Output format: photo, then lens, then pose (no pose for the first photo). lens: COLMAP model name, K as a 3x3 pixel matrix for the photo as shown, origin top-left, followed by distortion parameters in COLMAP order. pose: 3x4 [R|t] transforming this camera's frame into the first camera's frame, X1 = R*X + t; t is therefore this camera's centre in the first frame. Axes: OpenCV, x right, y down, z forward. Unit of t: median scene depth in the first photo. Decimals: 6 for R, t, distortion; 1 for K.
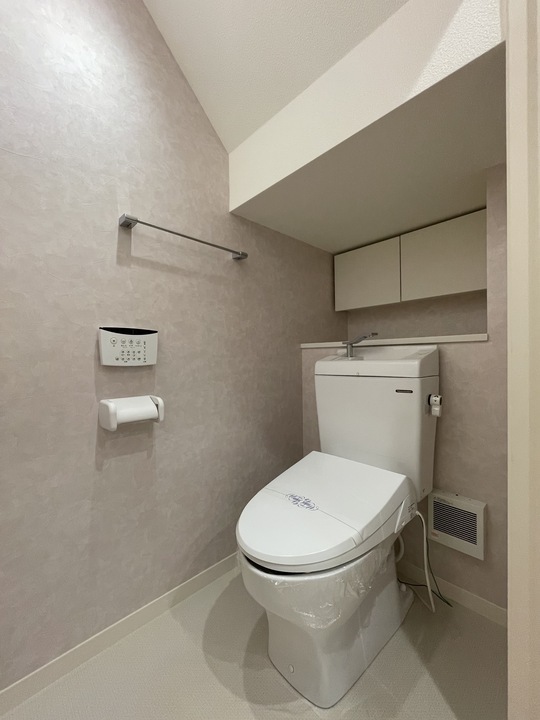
lens RADIAL K [[292.1, 0, 272.9], [0, 292.1, 364.6], [0, 0, 1]] dist [-0.000189, -0.000002]
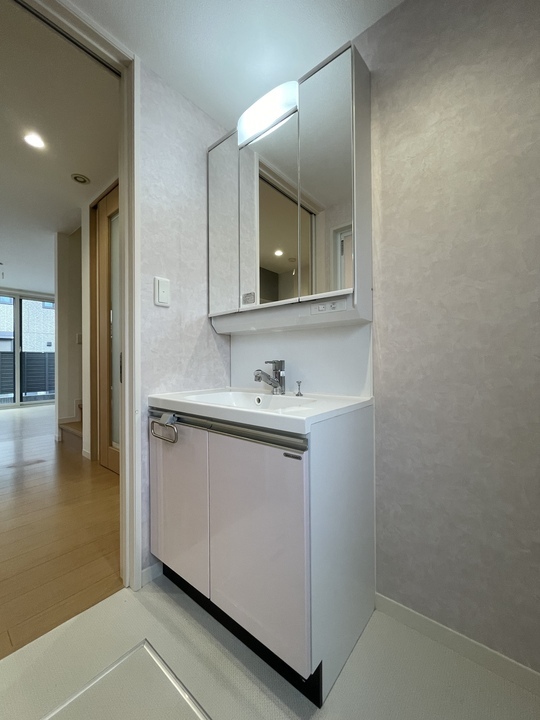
lens RADIAL K [[292.1, 0, 272.9], [0, 292.1, 355.8], [0, 0, 1]] dist [-0.000189, -0.000002]
pose [[0.108560, 0.006083, -0.994071, 0.527011], [-0.014963, 0.999878, 0.004485, -0.011864], [0.993977, 0.014388, 0.108638, 0.448559]]
